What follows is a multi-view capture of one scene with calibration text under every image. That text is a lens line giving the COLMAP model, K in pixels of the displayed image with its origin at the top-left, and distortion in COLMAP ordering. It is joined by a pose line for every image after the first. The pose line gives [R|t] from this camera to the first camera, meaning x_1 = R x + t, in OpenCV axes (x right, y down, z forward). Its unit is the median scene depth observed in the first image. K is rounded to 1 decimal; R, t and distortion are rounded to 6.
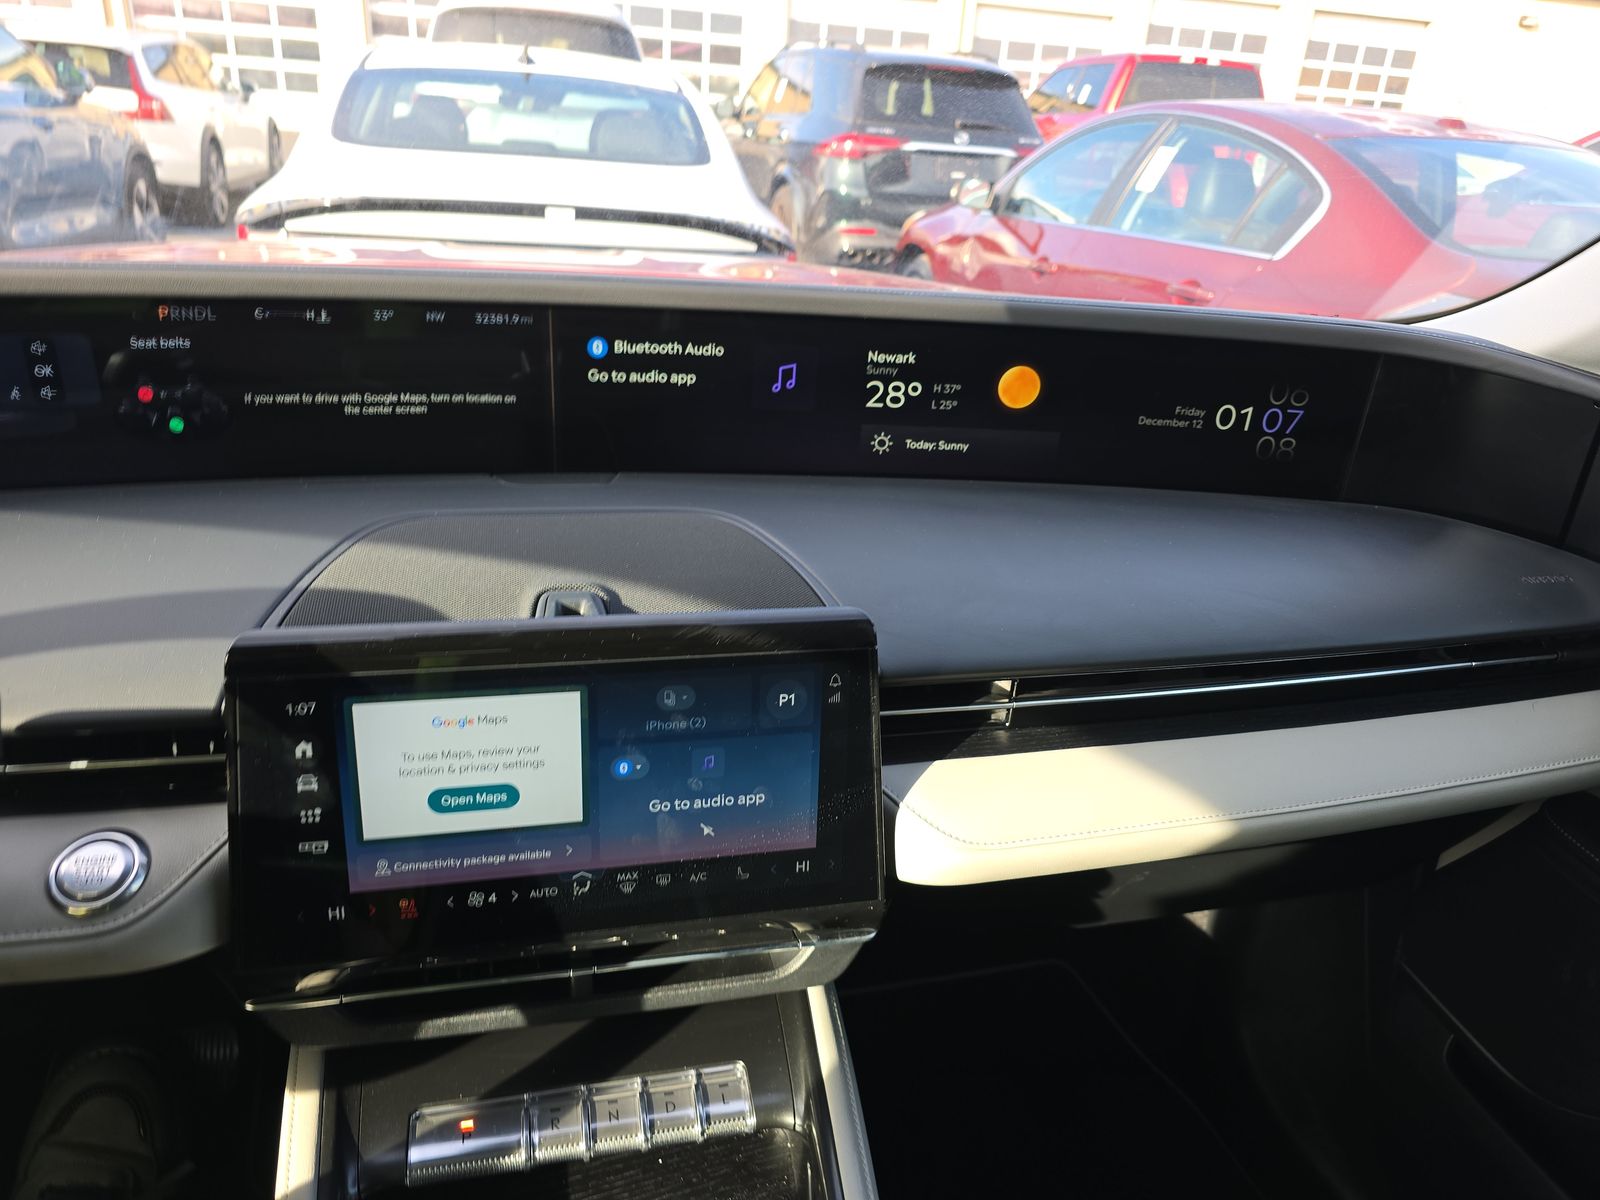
lens RADIAL K [[1092.4, 0, 800.0], [0, 1092.4, 600.0], [0, 0, 1]] dist [0.023783, 0.000485]
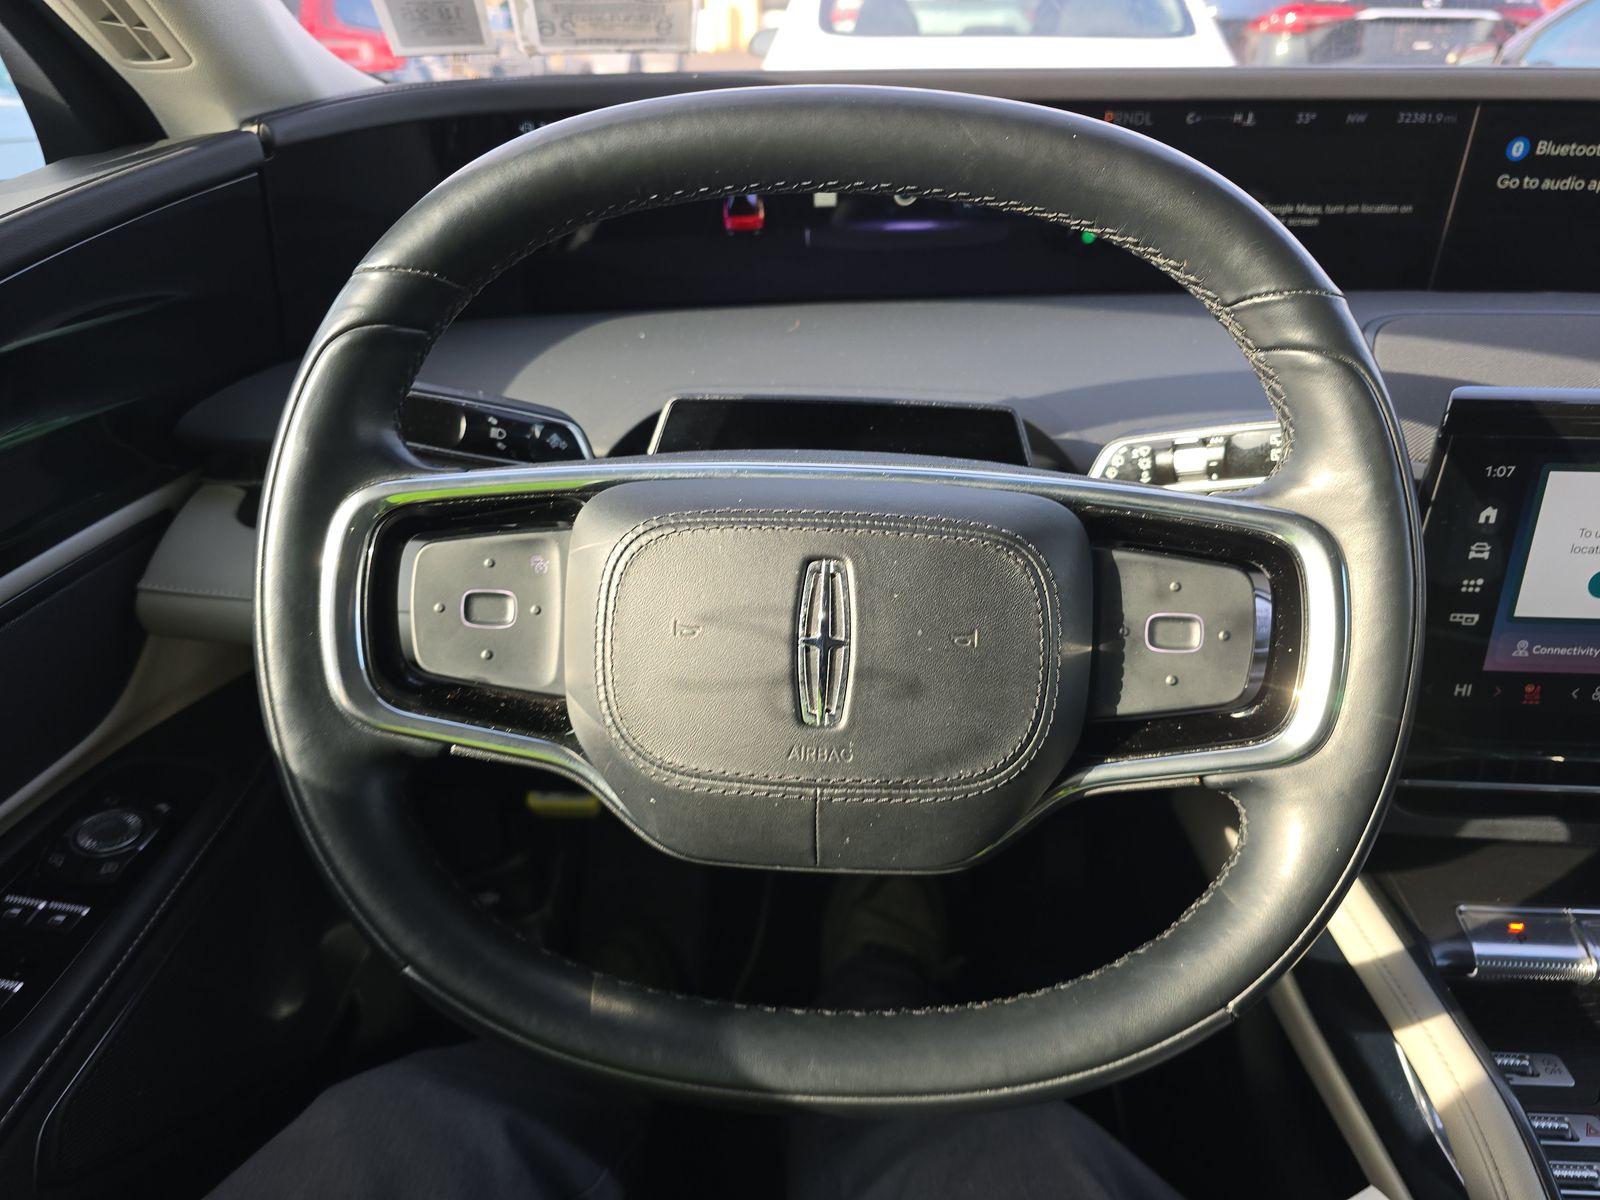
lens RADIAL K [[1100.1, 0, 804.3], [0, 1100.1, 605.9], [0, 0, 1]] dist [0.077843, -0.065534]
pose [[0.962839, 0.072383, -0.260195, -0.506445], [-0.054811, 0.995738, 0.074177, 0.115426], [0.264455, -0.057159, 0.962703, -0.083533]]
